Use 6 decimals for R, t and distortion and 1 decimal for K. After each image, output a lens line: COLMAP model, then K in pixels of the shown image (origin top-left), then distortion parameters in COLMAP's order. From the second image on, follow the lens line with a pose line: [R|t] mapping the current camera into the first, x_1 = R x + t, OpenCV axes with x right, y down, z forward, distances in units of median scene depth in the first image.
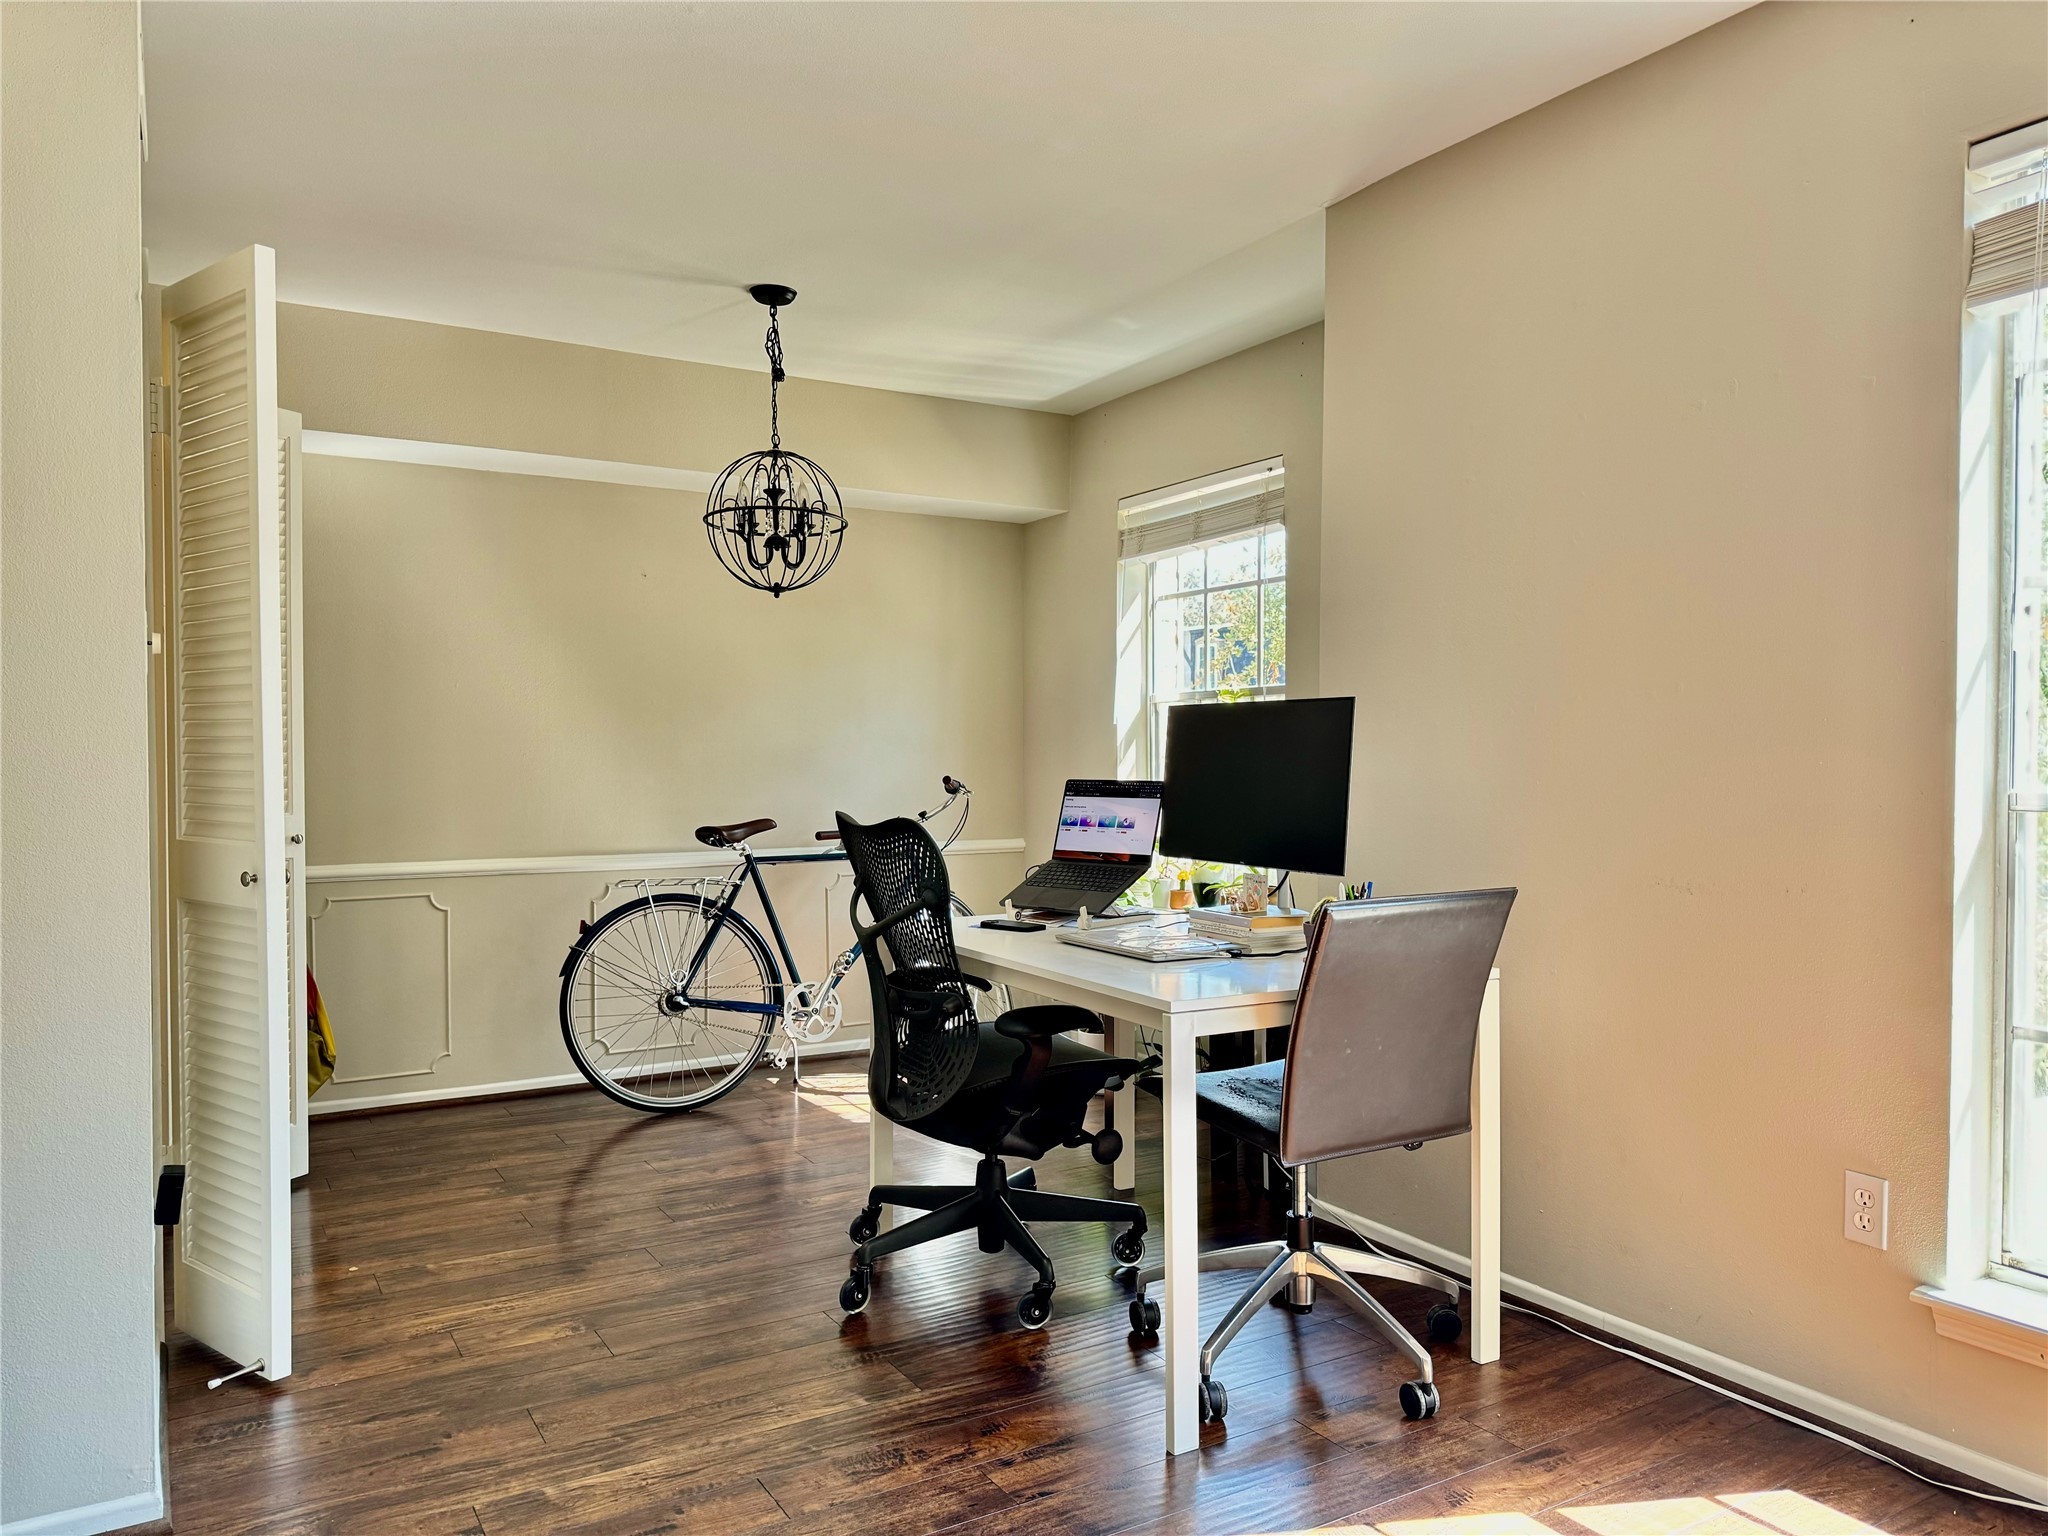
lens RADIAL K [[1427.1, 0, 1015.5], [0, 1427.1, 769.9], [0, 0, 1]] dist [0.003869, -0.013081]
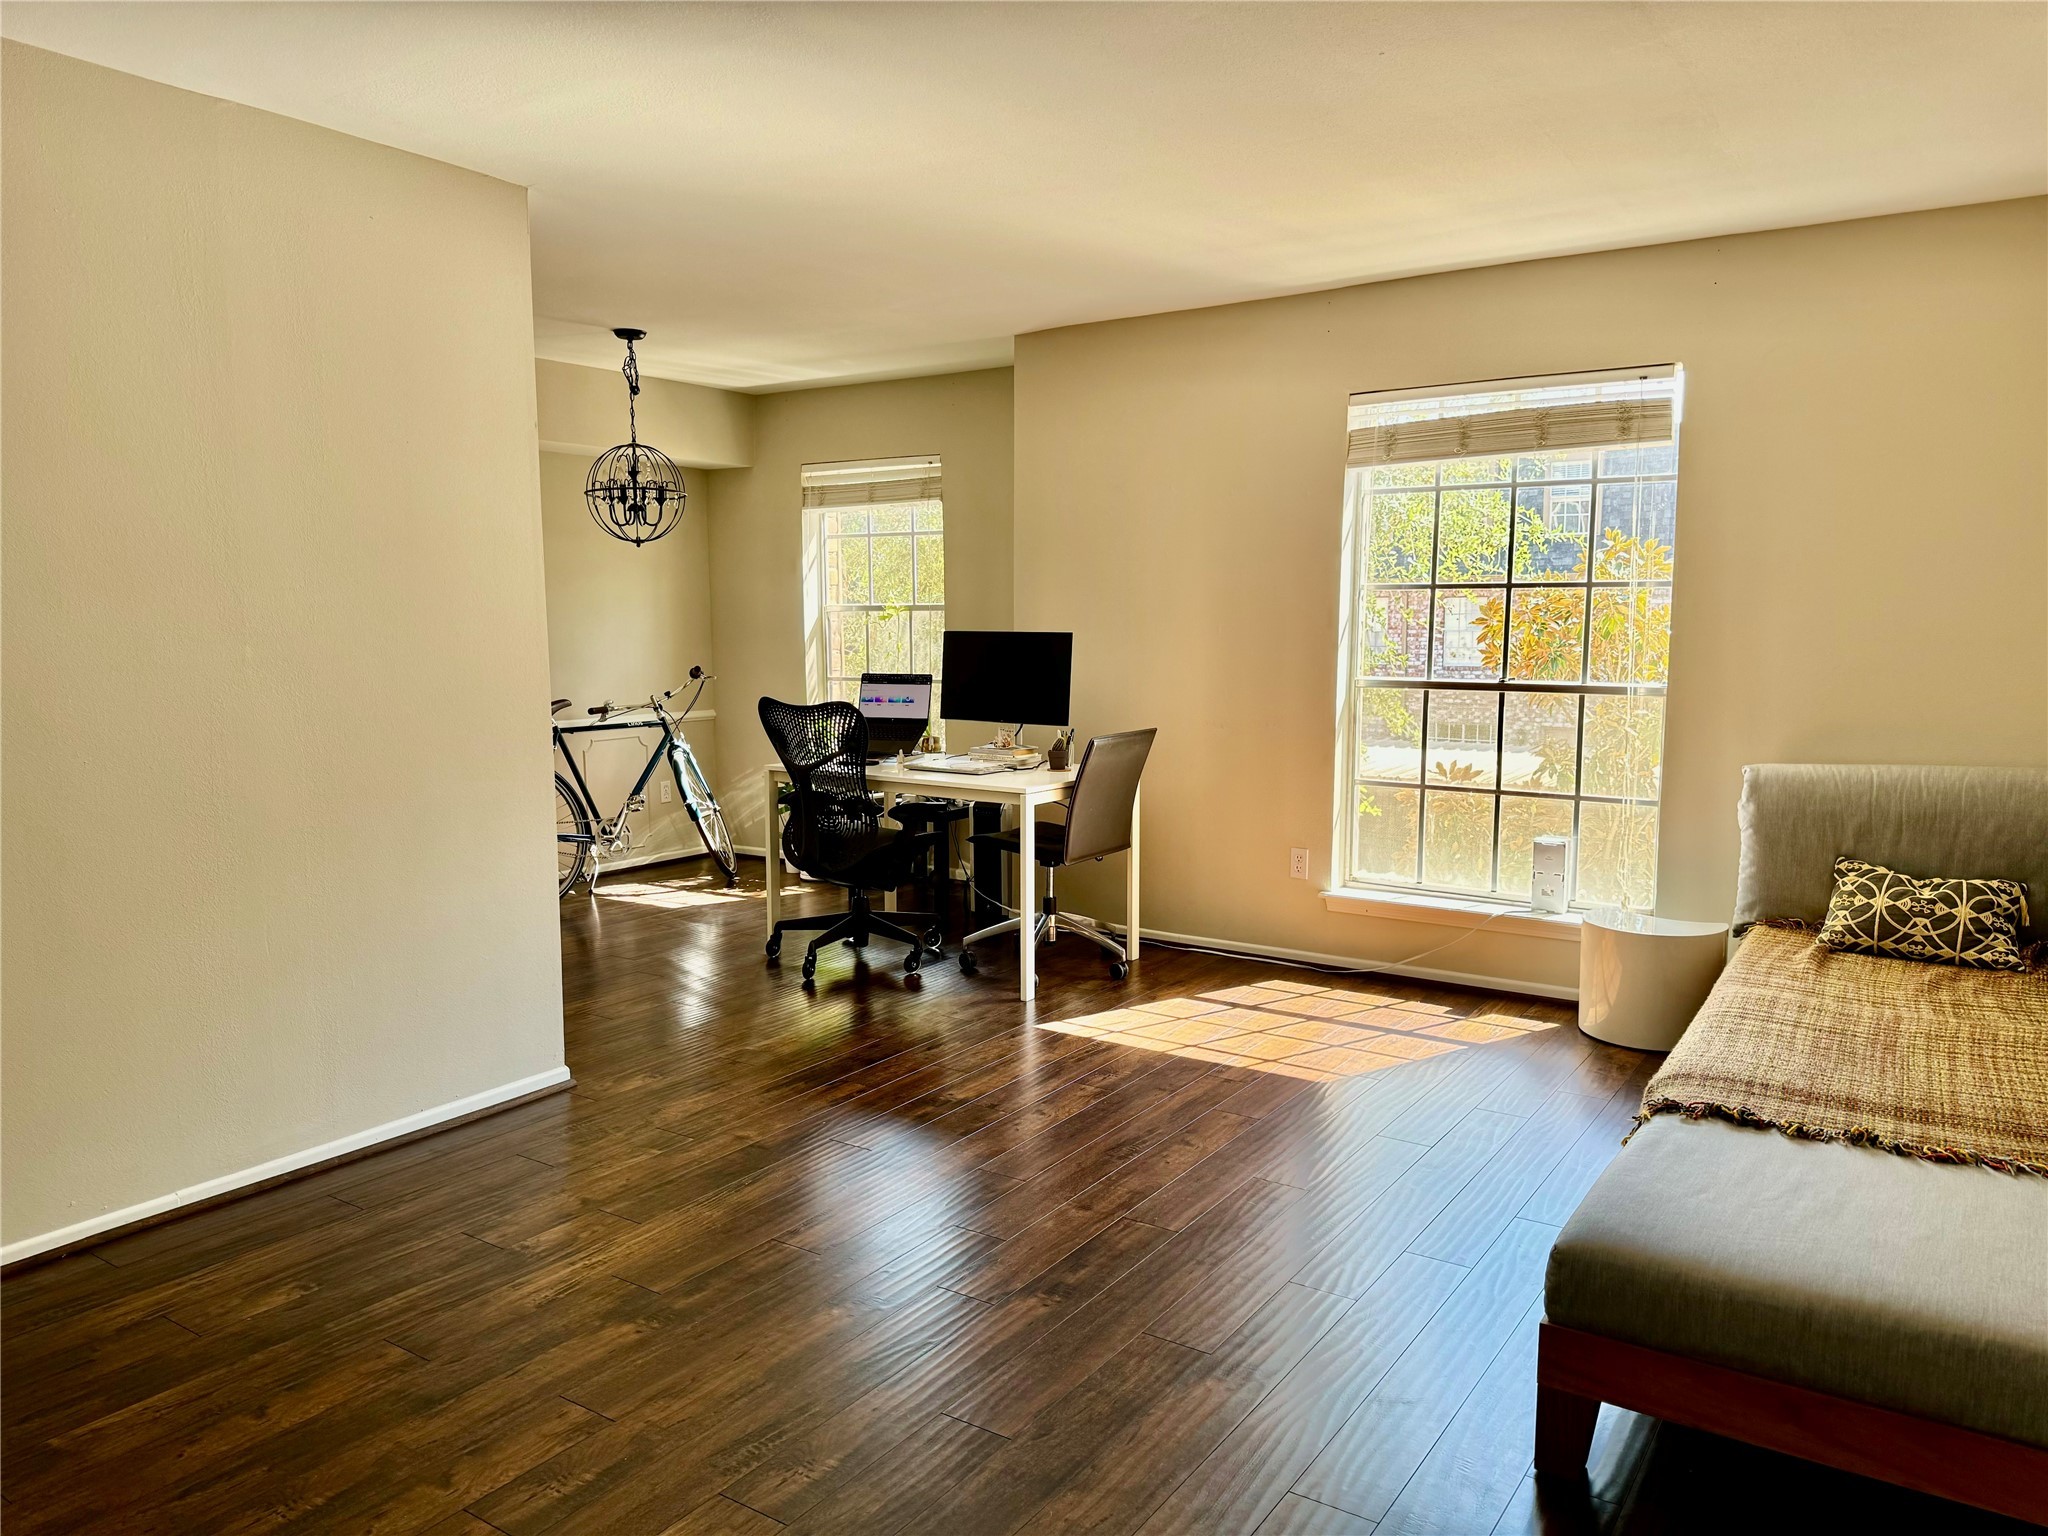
lens RADIAL K [[1427.1, 0, 1027.2], [0, 1427.1, 772.4], [0, 0, 1]] dist [0.003869, -0.013081]
pose [[0.902885, -0.045034, 0.427517, -0.497891], [0.002733, 0.995079, 0.099050, -0.040954], [-0.429874, -0.088262, 0.898564, -0.553220]]
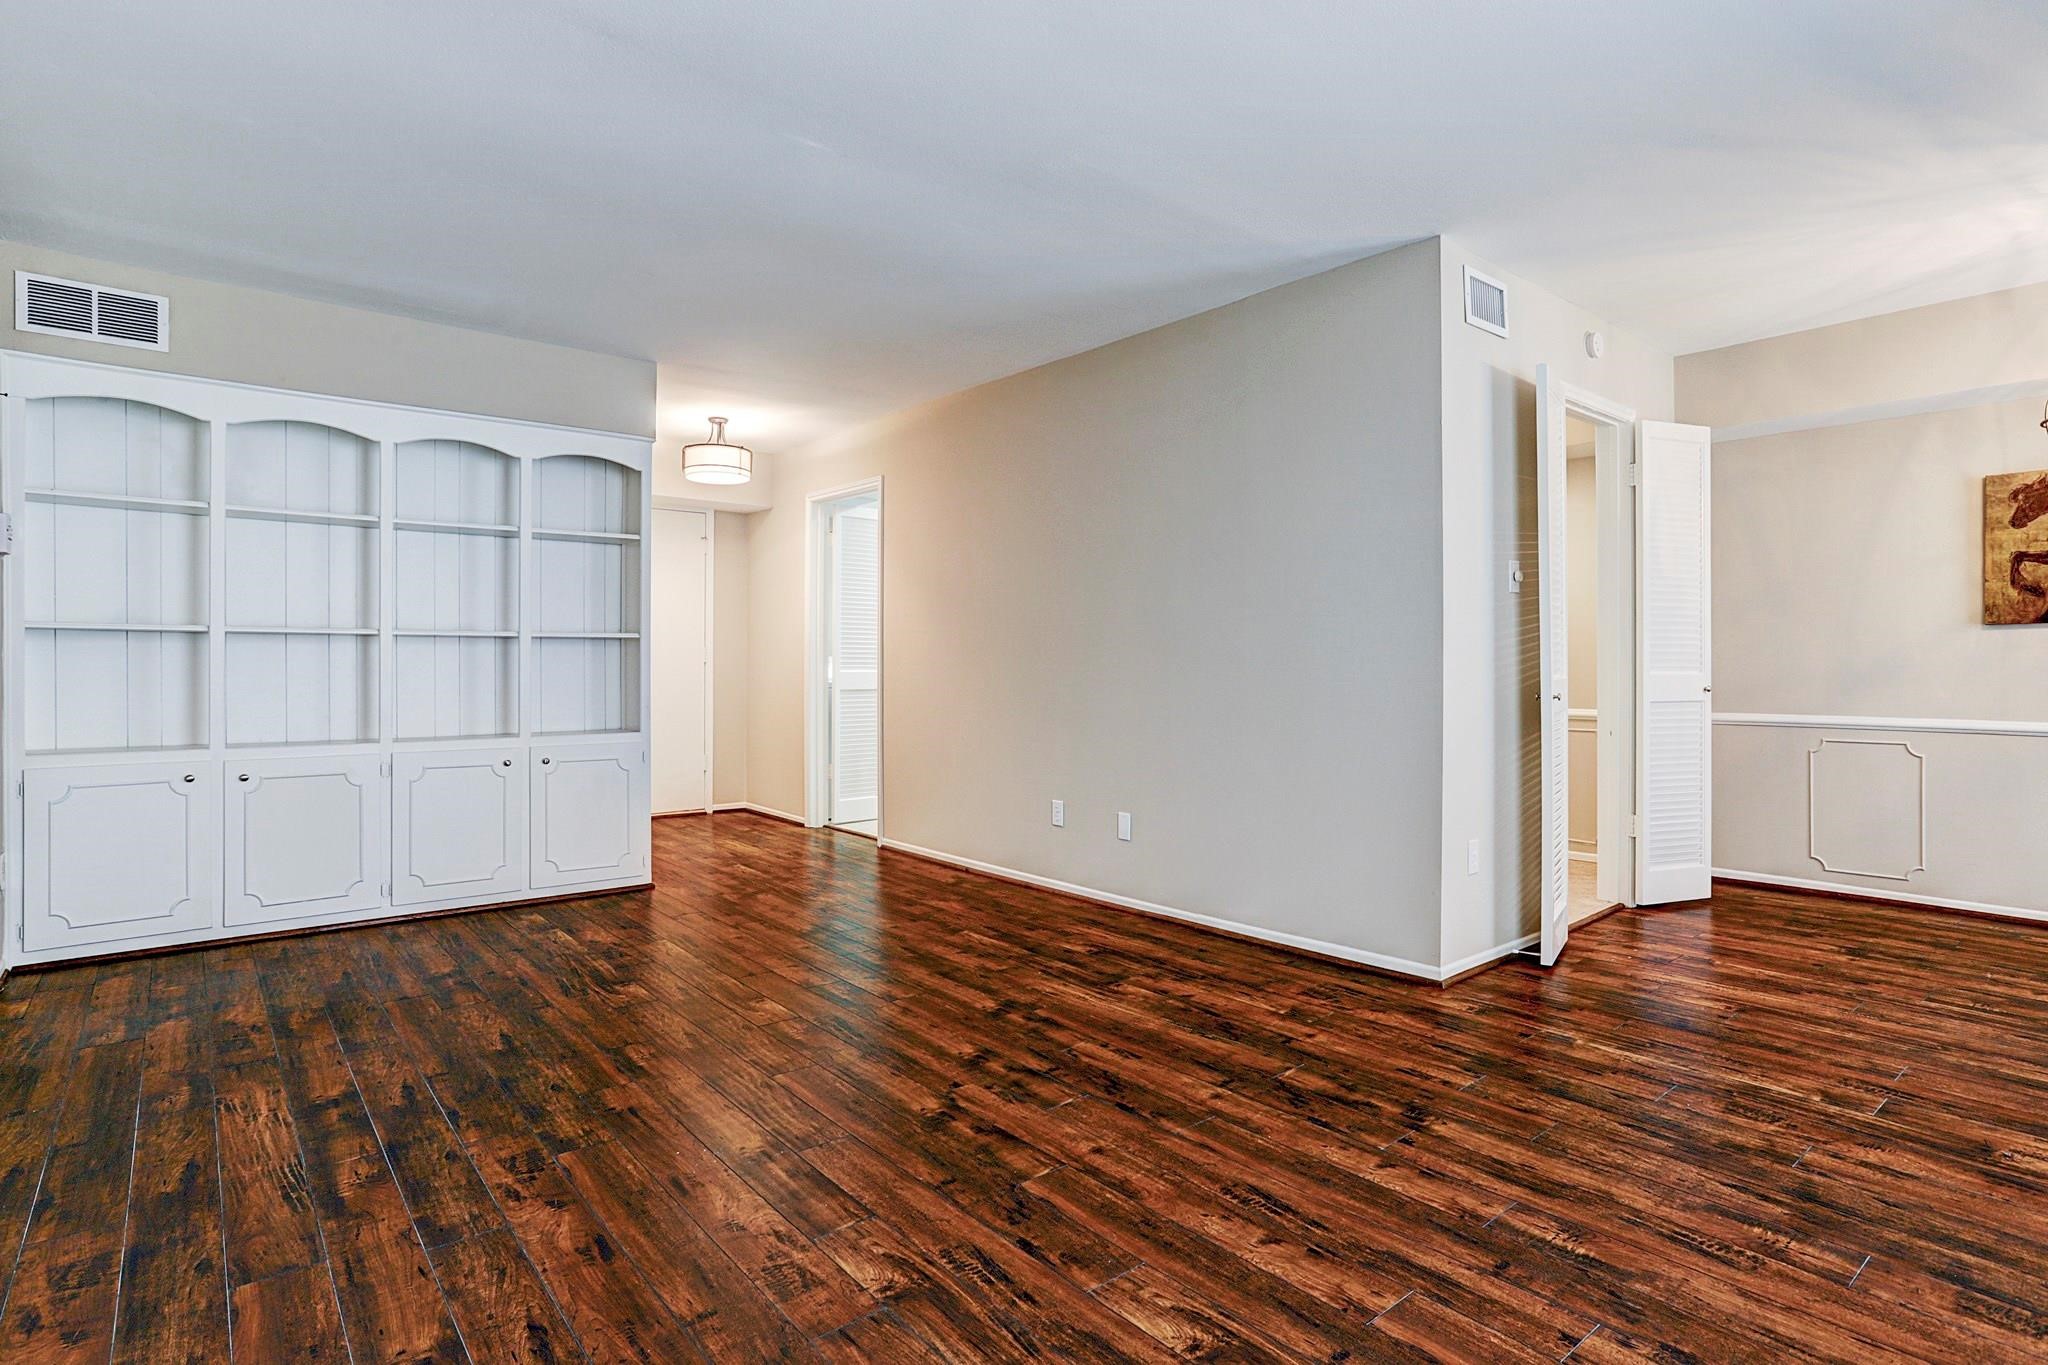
lens RADIAL K [[1019.3, 0, 1029.9], [0, 1019.3, 668.0], [0, 0, 1]] dist [-0.001742, -0.000077]
pose [[0.168571, 0.012321, -0.985613, 0.522958], [0.008413, 0.999867, 0.013938, -0.000984], [0.985654, -0.010642, 0.168445, 0.051572]]
